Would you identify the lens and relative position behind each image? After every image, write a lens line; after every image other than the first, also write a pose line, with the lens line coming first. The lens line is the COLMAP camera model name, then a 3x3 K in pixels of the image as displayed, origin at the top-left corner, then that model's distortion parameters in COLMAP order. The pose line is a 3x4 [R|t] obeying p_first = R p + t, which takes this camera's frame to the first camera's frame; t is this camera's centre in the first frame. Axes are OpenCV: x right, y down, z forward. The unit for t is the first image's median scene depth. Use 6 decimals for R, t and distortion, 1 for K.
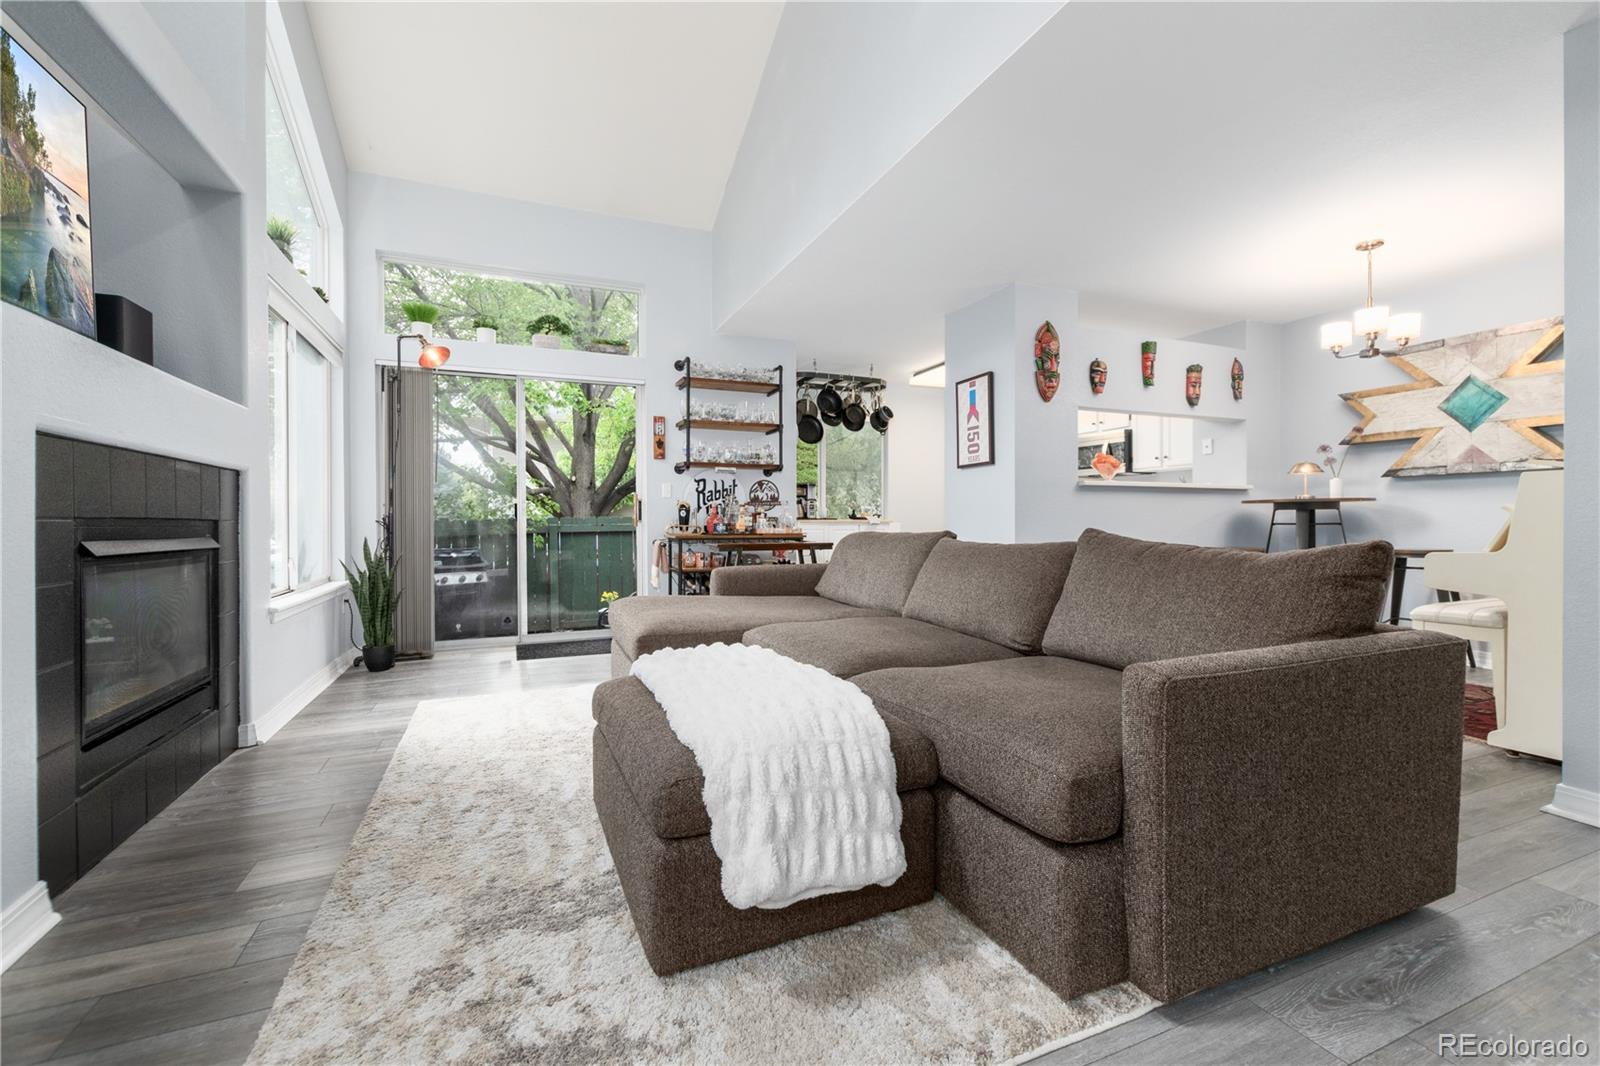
lens RADIAL K [[694.4, 0, 819.0], [0, 694.4, 521.3], [0, 0, 1]] dist [-0.001031, -0.000537]
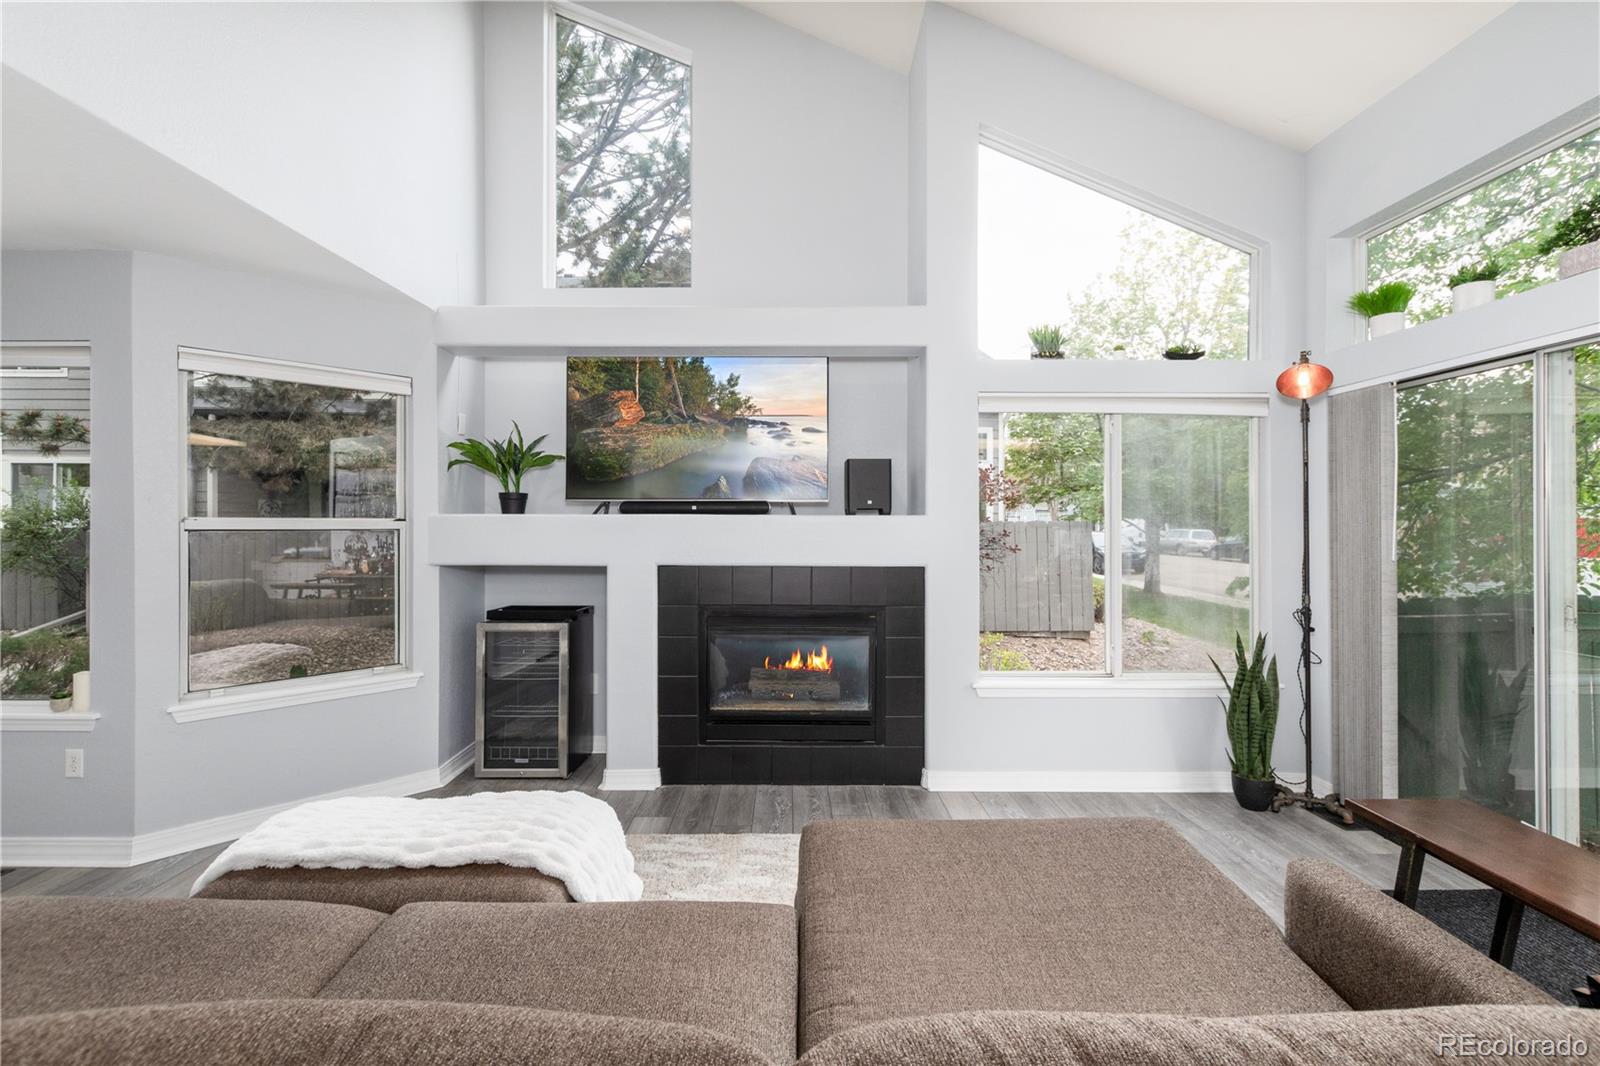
lens RADIAL K [[694.4, 0, 802.3], [0, 694.4, 516.9], [0, 0, 1]] dist [-0.001031, -0.000537]
pose [[-0.395260, -0.001082, -0.918569, 0.260633], [-0.001943, 0.999998, -0.000342, -0.102289], [0.918567, 0.001649, -0.395262, 0.811139]]
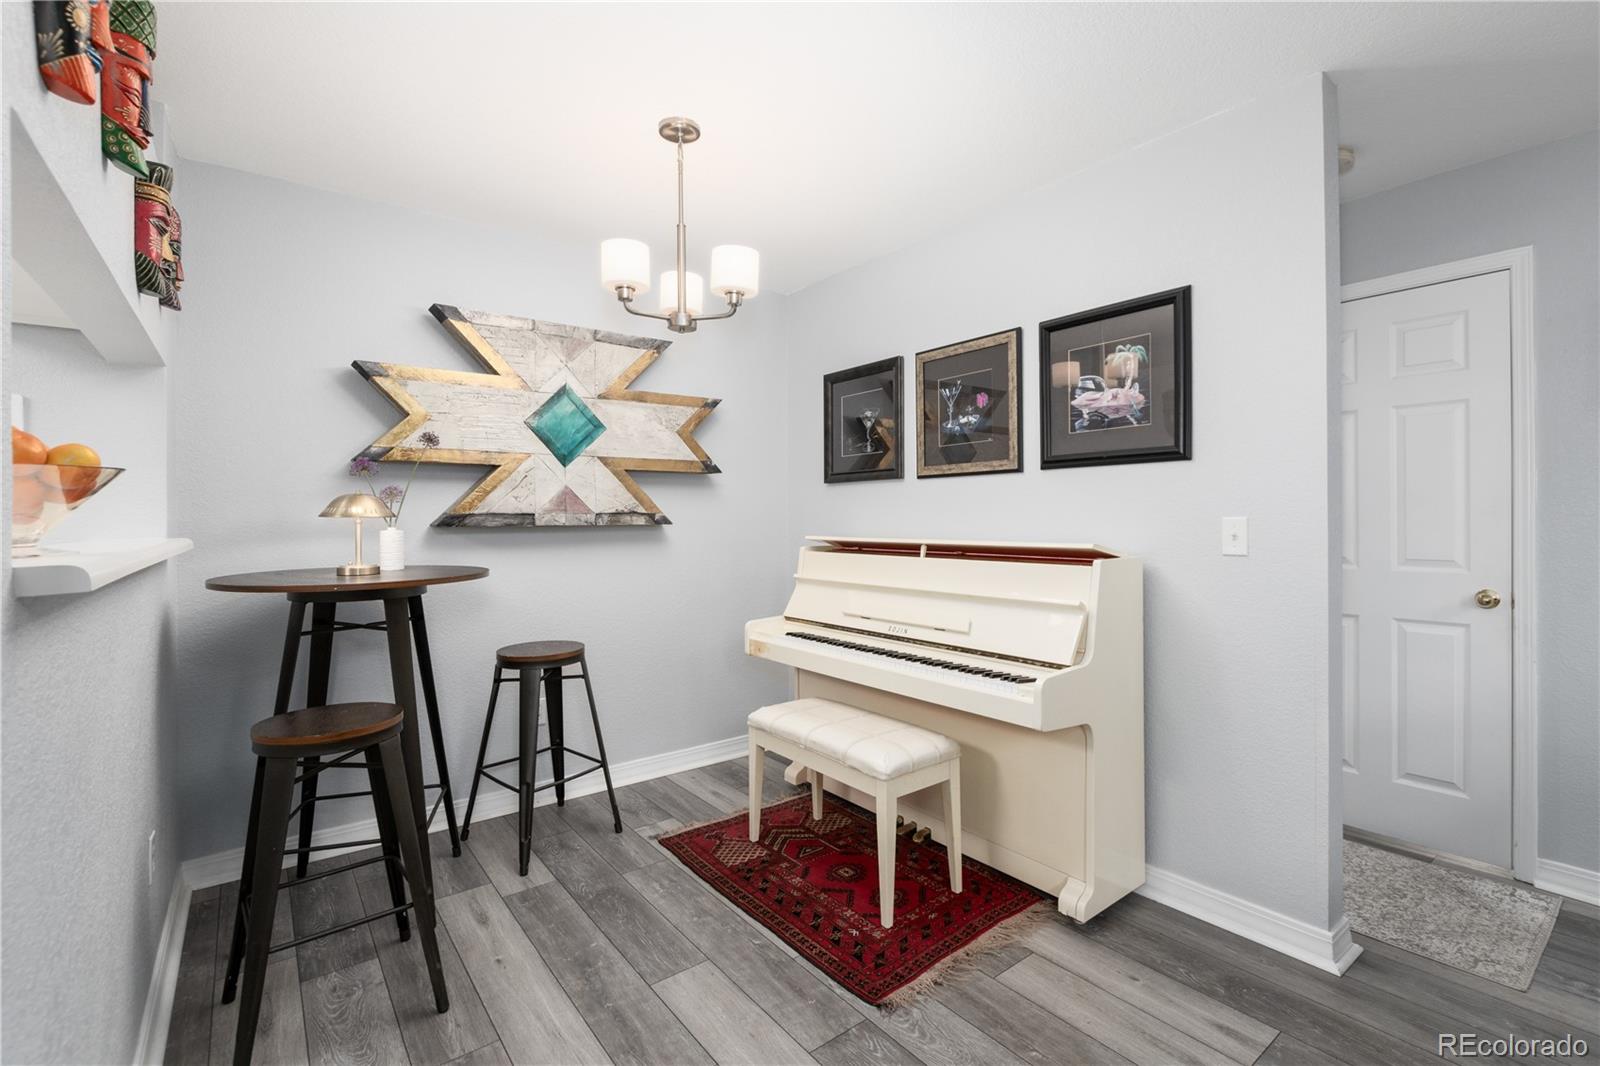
lens RADIAL K [[729.7, 0, 814.7], [0, 729.7, 530.0], [0, 0, 1]] dist [0.000338, -0.006291]
pose [[-0.239572, -0.008476, 0.970842, 0.162383], [0.009318, 0.999896, 0.011029, -0.067557], [-0.970834, 0.011689, -0.239468, 0.881098]]
